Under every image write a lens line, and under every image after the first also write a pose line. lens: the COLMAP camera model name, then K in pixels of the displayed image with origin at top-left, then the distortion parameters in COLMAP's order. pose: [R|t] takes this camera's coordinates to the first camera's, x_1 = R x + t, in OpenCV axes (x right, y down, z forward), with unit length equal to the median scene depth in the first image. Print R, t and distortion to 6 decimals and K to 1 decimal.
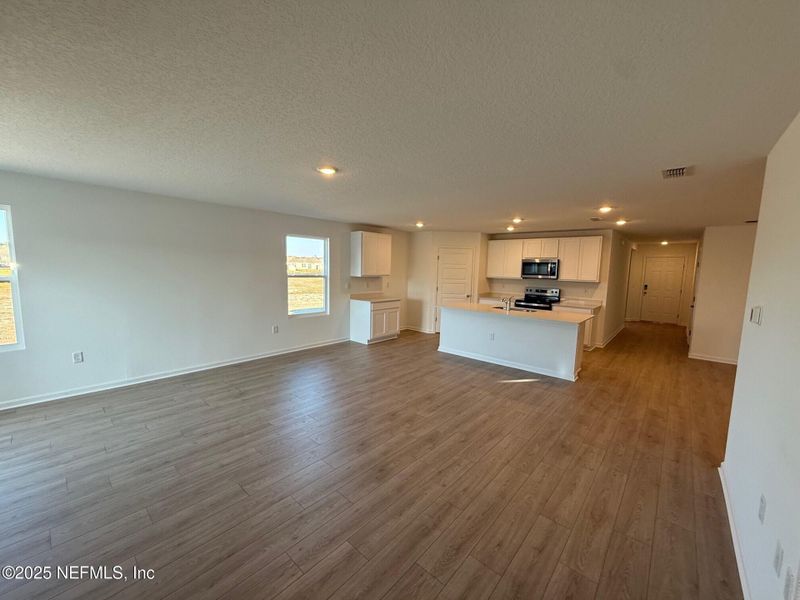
lens RADIAL K [[319.1, 0, 397.9], [0, 319.1, 300.7], [0, 0, 1]] dist [-0.000780, 0.000224]
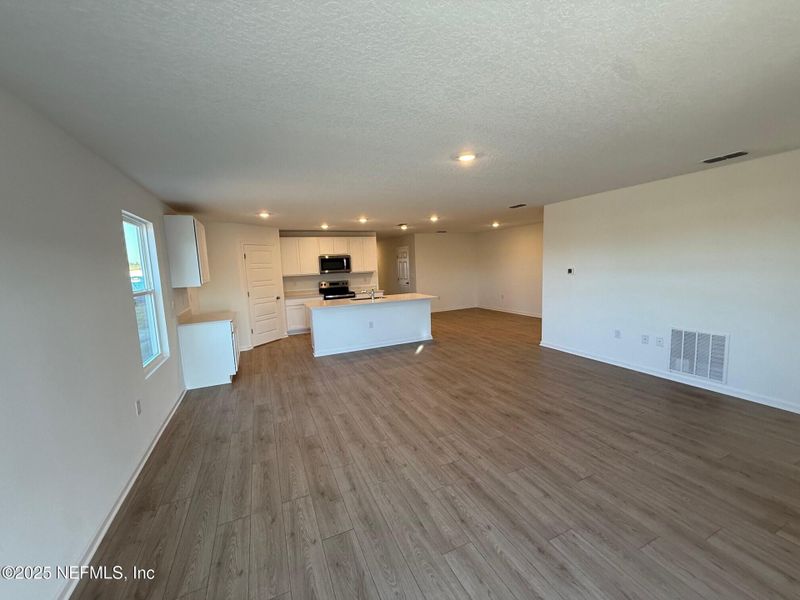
lens RADIAL K [[319.1, 0, 397.9], [0, 319.1, 300.7], [0, 0, 1]] dist [-0.000780, 0.000224]
pose [[0.414043, -0.144063, 0.898785, -0.715571], [0.145208, 0.985205, 0.091023, -0.062658], [-0.898601, 0.092823, 0.428837, 0.484315]]
